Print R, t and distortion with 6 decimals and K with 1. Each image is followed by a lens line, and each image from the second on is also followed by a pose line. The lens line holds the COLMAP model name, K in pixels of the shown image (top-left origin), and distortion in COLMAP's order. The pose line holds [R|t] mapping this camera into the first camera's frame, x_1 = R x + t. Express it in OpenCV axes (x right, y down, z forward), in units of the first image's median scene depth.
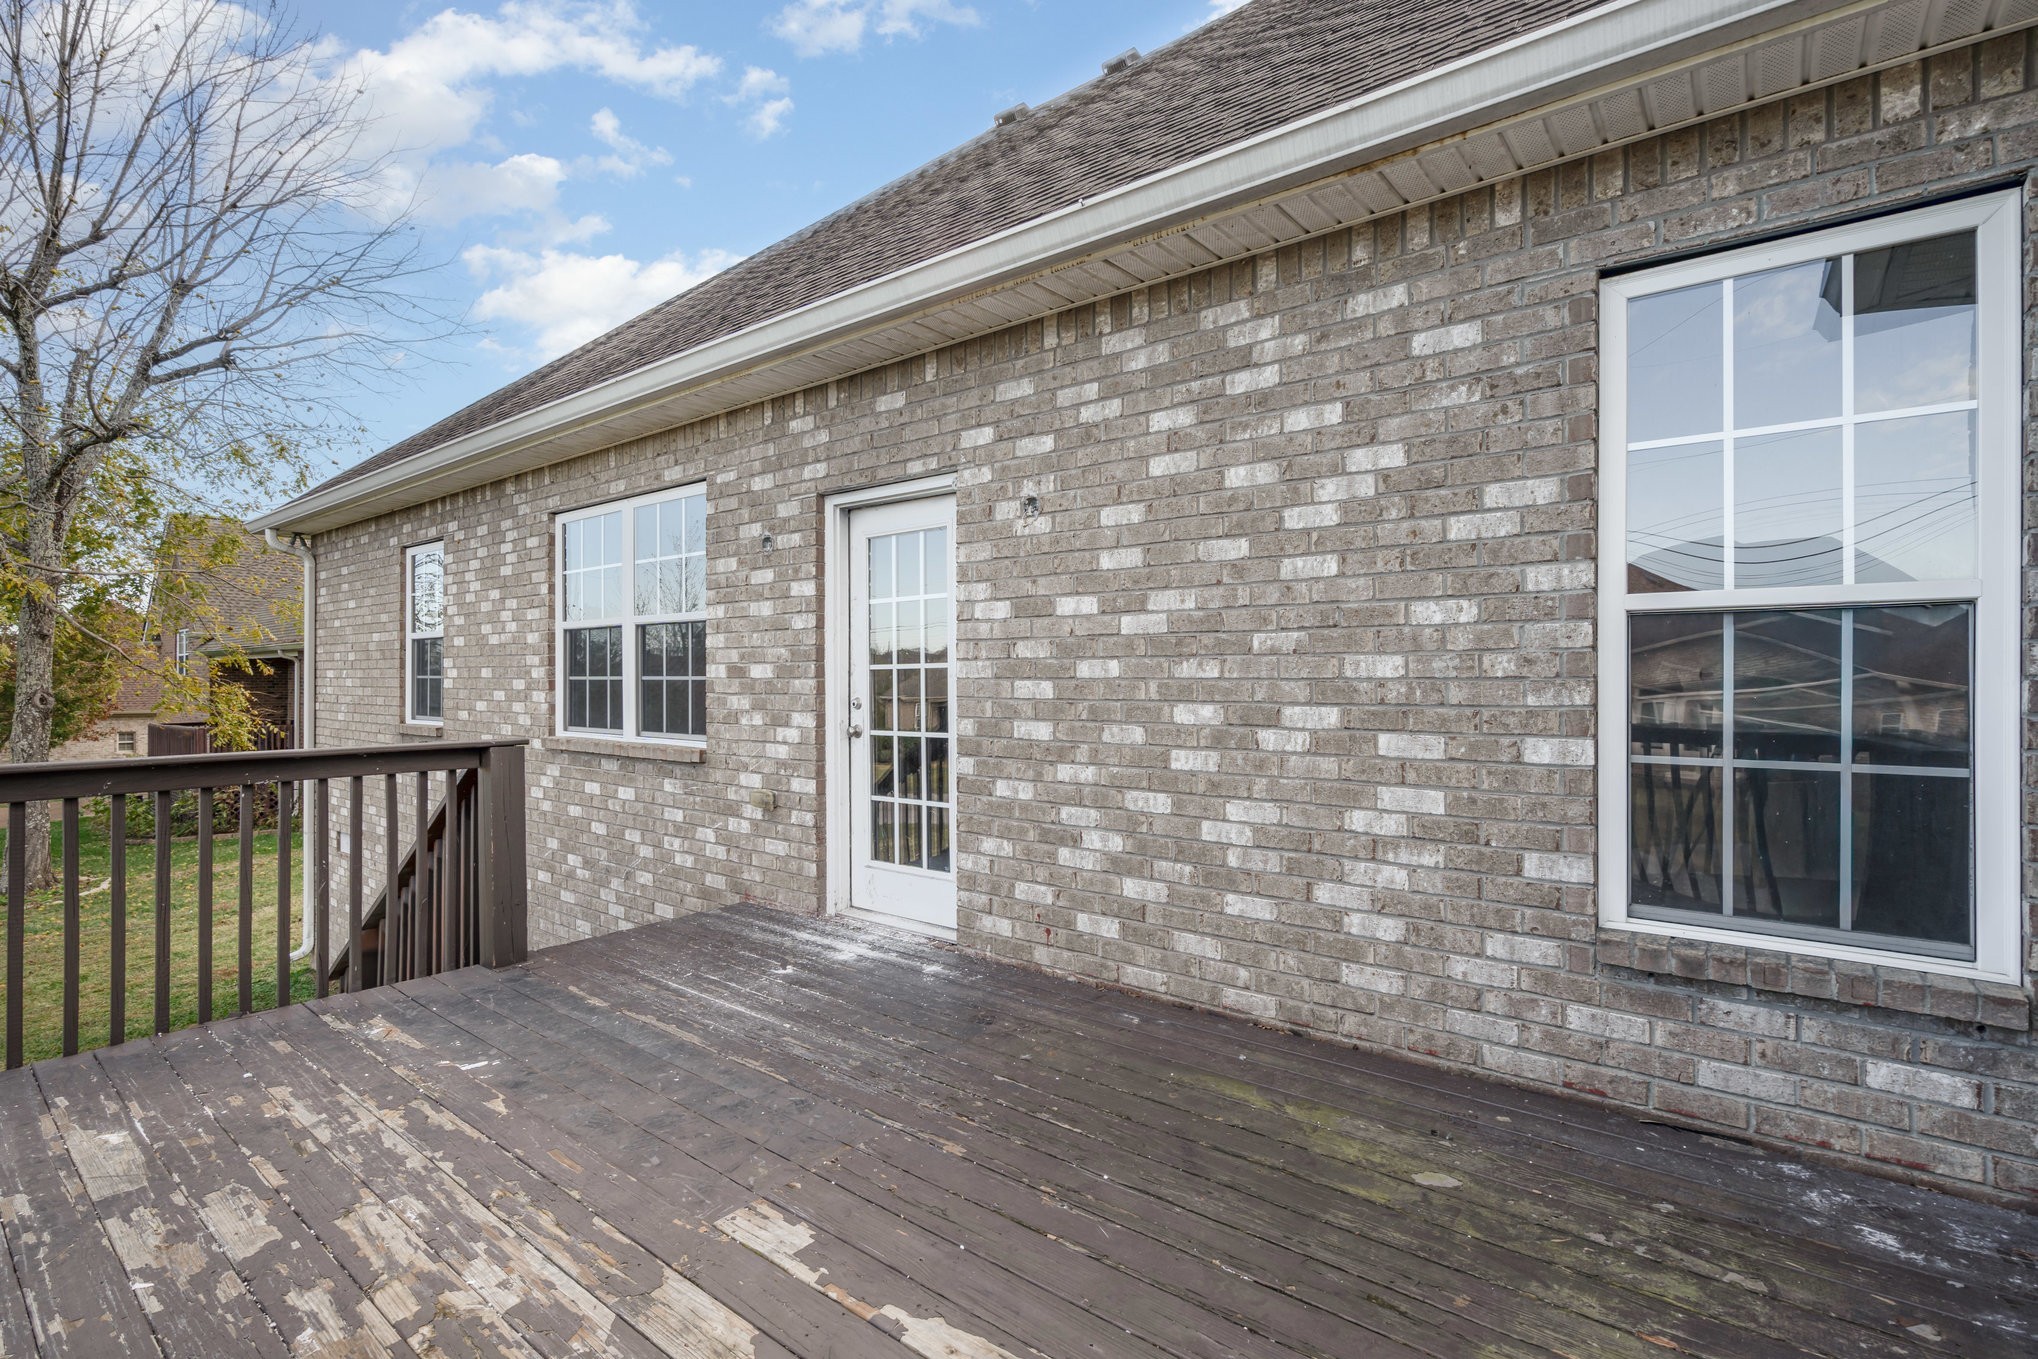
lens RADIAL K [[939.9, 0, 1012.5], [0, 939.9, 676.9], [0, 0, 1]] dist [-0.000277, 0.000439]
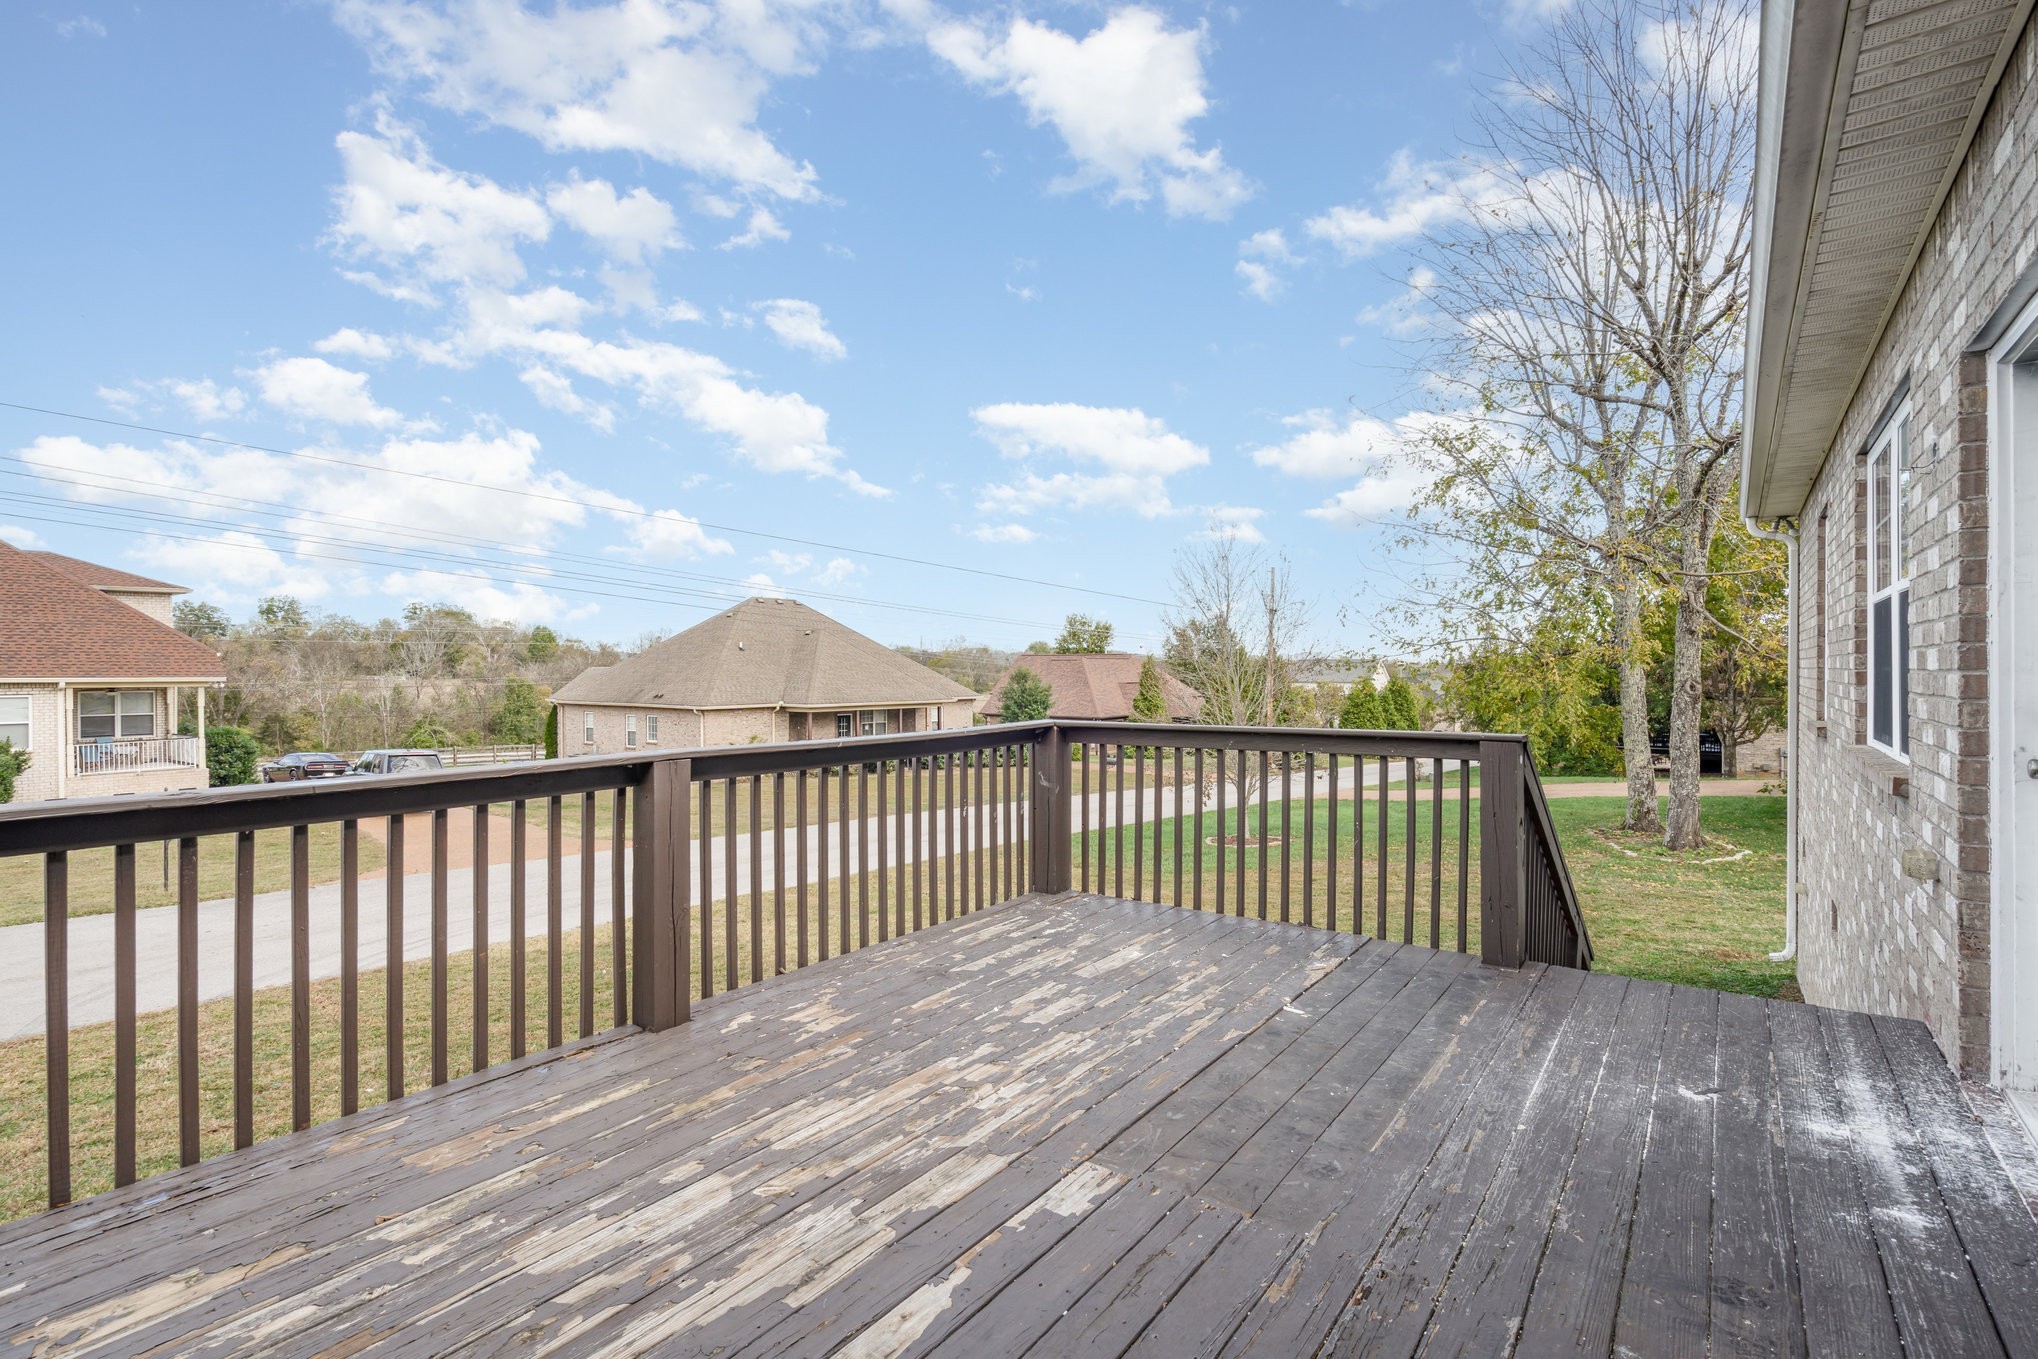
lens RADIAL K [[939.9, 0, 1013.3], [0, 939.9, 677.3], [0, 0, 1]] dist [-0.000277, 0.000439]
pose [[0.025657, 0.005560, -0.999655, 0.594235], [0.007843, 0.999953, 0.005763, -0.003734], [0.999640, -0.007988, 0.025612, 0.660975]]
